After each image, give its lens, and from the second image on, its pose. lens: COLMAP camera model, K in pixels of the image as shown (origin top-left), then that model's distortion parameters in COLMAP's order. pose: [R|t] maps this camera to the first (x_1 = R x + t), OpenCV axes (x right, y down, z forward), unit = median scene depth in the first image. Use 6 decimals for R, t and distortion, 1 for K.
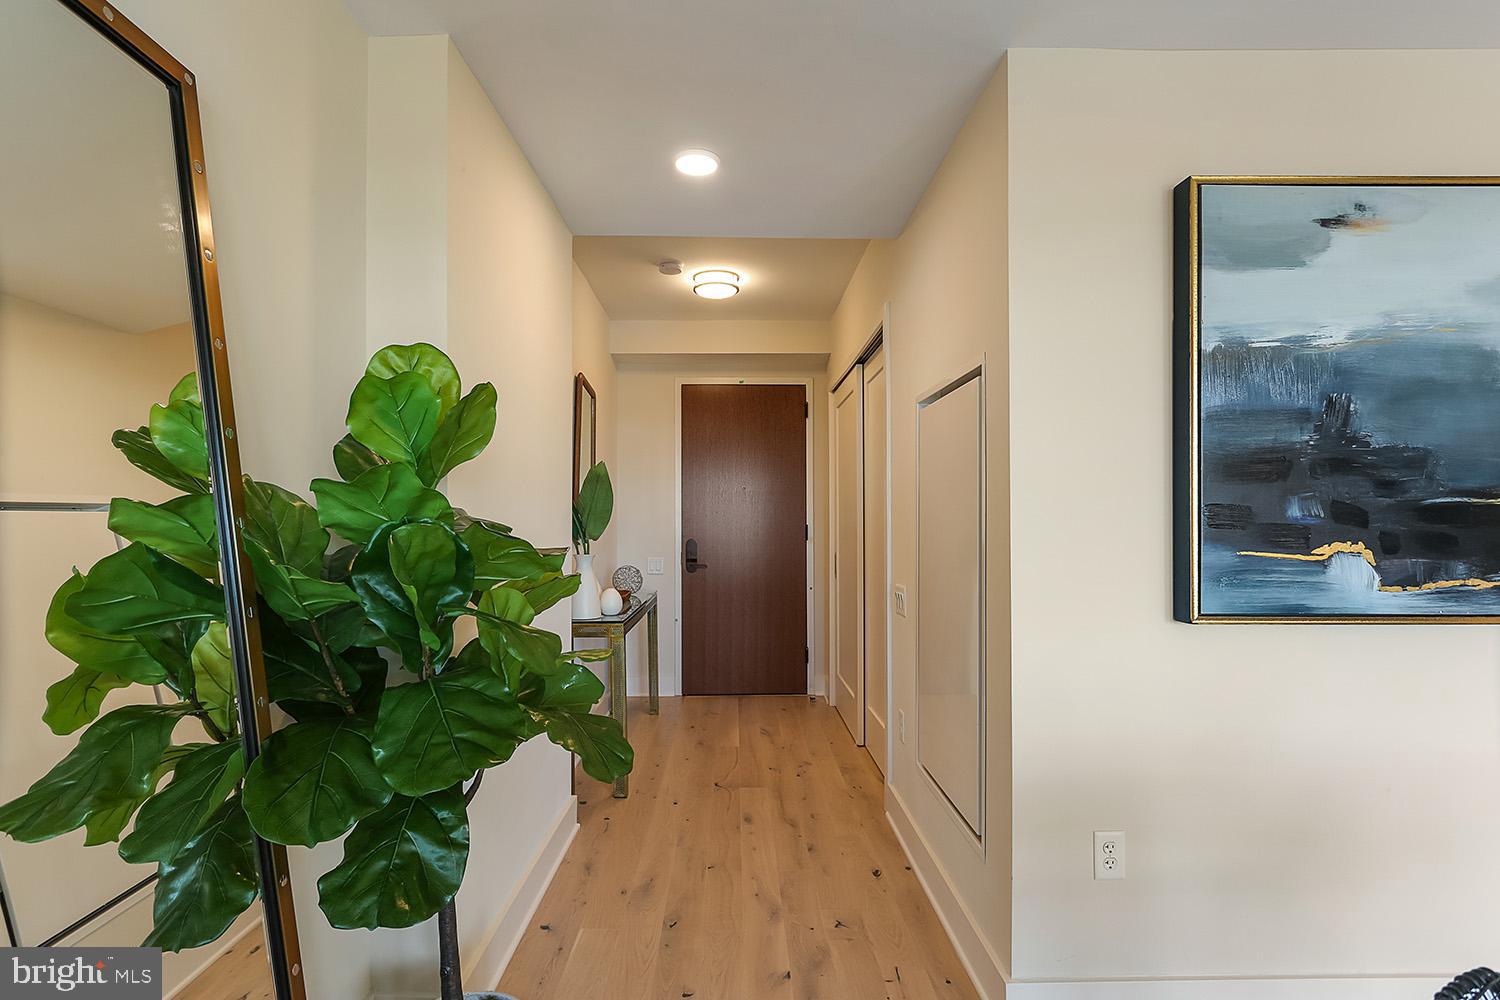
lens RADIAL K [[728.1, 0, 746.9], [0, 728.1, 495.6], [0, 0, 1]] dist [-0.052723, 0.025796]
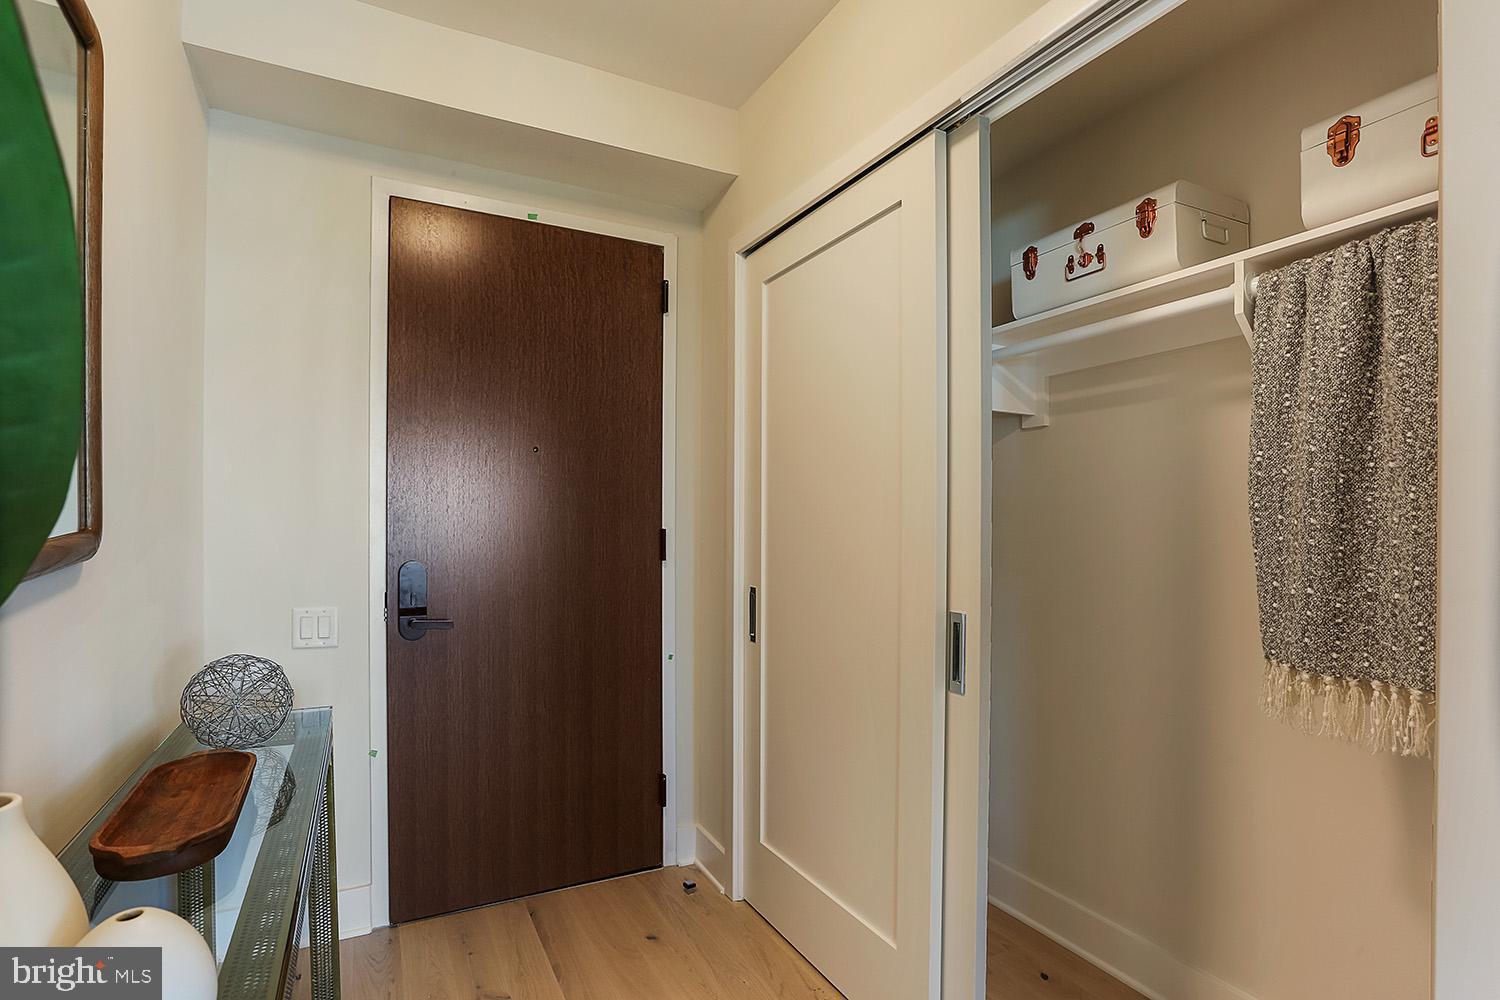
lens RADIAL K [[718.8, 0, 730.3], [0, 718.8, 523.1], [0, 0, 1]] dist [-0.017356, 0.000512]
pose [[0.900572, 0.003460, 0.434694, -0.091536], [-0.021066, 0.999141, 0.035690, 0.017299], [-0.434197, -0.041298, 0.899871, 0.538417]]
